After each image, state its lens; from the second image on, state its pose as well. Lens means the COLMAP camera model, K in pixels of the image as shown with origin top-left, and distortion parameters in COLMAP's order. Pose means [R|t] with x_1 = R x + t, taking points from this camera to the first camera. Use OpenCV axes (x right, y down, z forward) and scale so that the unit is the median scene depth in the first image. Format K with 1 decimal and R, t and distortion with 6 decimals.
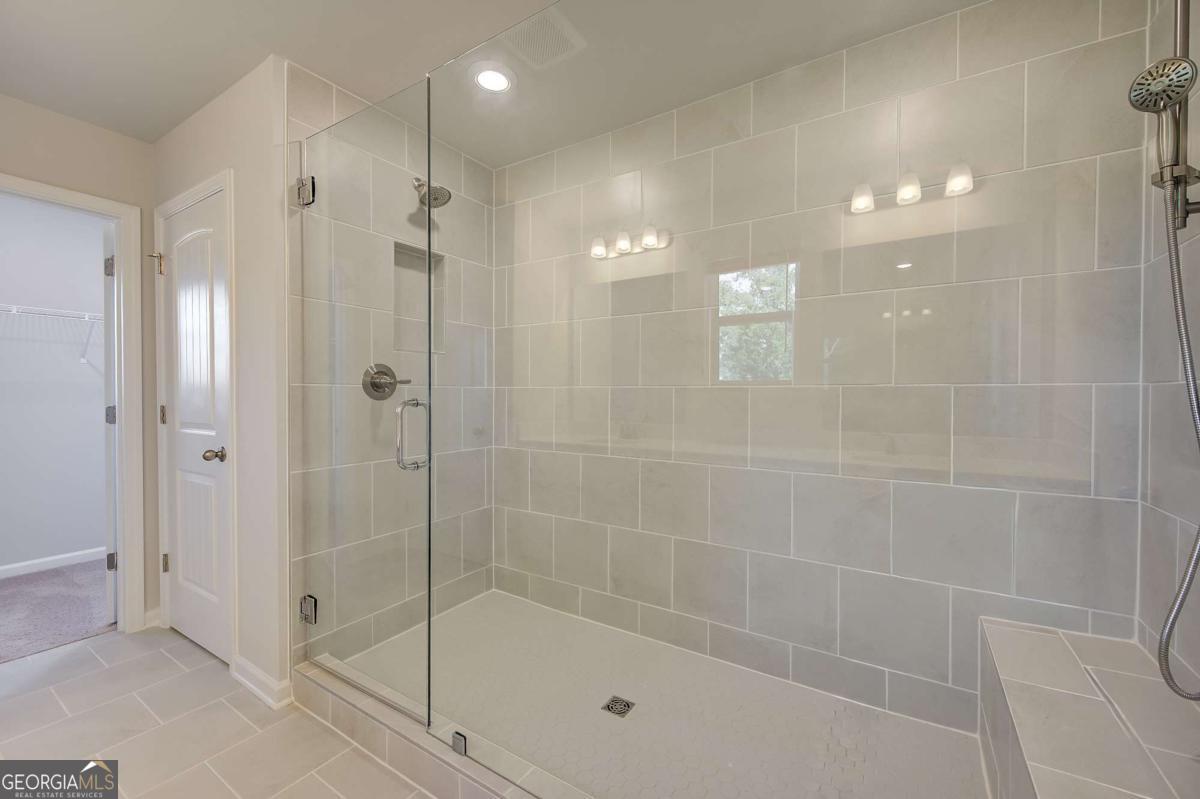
lens RADIAL K [[478.6, 0, 603.8], [0, 478.6, 399.5], [0, 0, 1]] dist [0.010817, -0.005248]
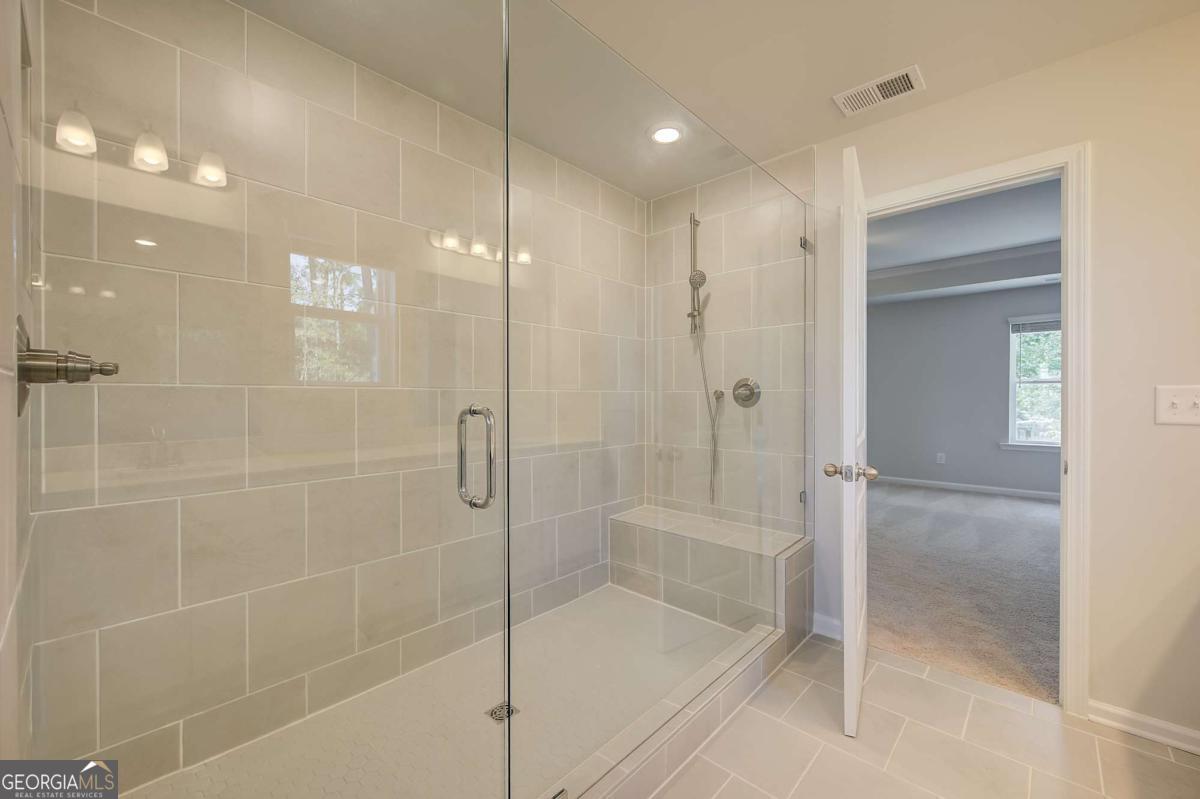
lens RADIAL K [[489.1, 0, 606.9], [0, 489.1, 392.6], [0, 0, 1]] dist [0.013346, 0.000035]
pose [[0.171492, 0.004543, 0.985175, -0.771045], [0.009769, 0.999932, -0.006311, -0.009700], [-0.985137, 0.010707, 0.171436, 0.497417]]
